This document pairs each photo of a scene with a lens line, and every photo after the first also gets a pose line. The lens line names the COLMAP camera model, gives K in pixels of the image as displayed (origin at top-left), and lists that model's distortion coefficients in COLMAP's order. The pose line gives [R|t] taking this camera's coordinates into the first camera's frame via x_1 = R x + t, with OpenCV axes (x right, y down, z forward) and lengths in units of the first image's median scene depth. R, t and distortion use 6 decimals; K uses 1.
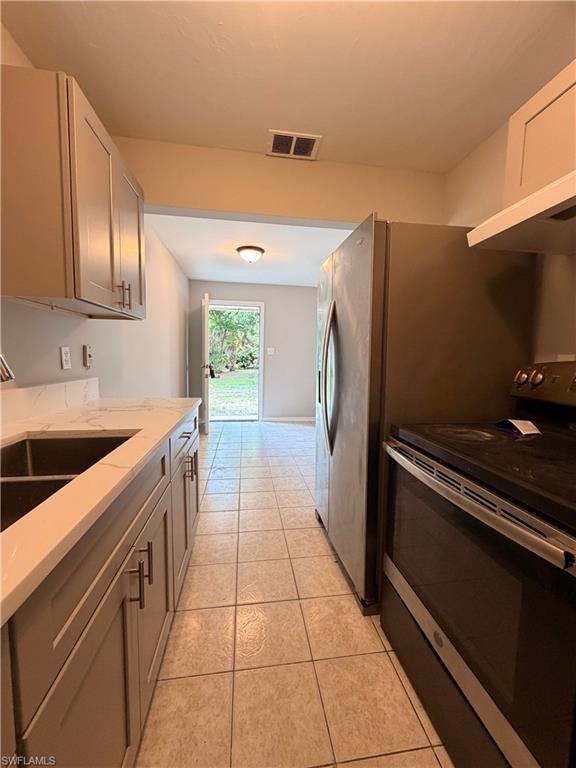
lens RADIAL K [[307.8, 0, 289.7], [0, 307.8, 382.9], [0, 0, 1]] dist [0.000303, -0.000217]
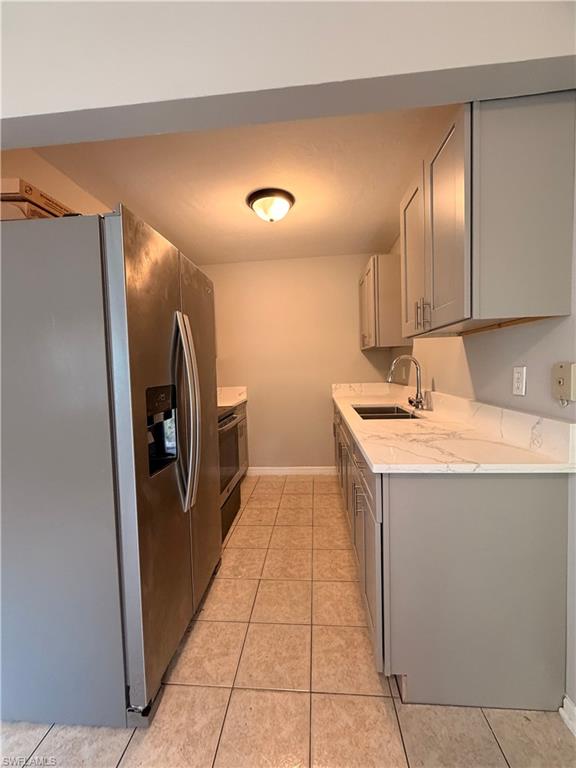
lens RADIAL K [[307.8, 0, 289.7], [0, 307.8, 382.9], [0, 0, 1]] dist [0.000303, -0.000217]
pose [[-0.974302, 0.002308, 0.225234, -0.377337], [0.036157, 0.988583, 0.146274, -0.242294], [-0.222325, 0.150659, -0.963262, 2.146152]]
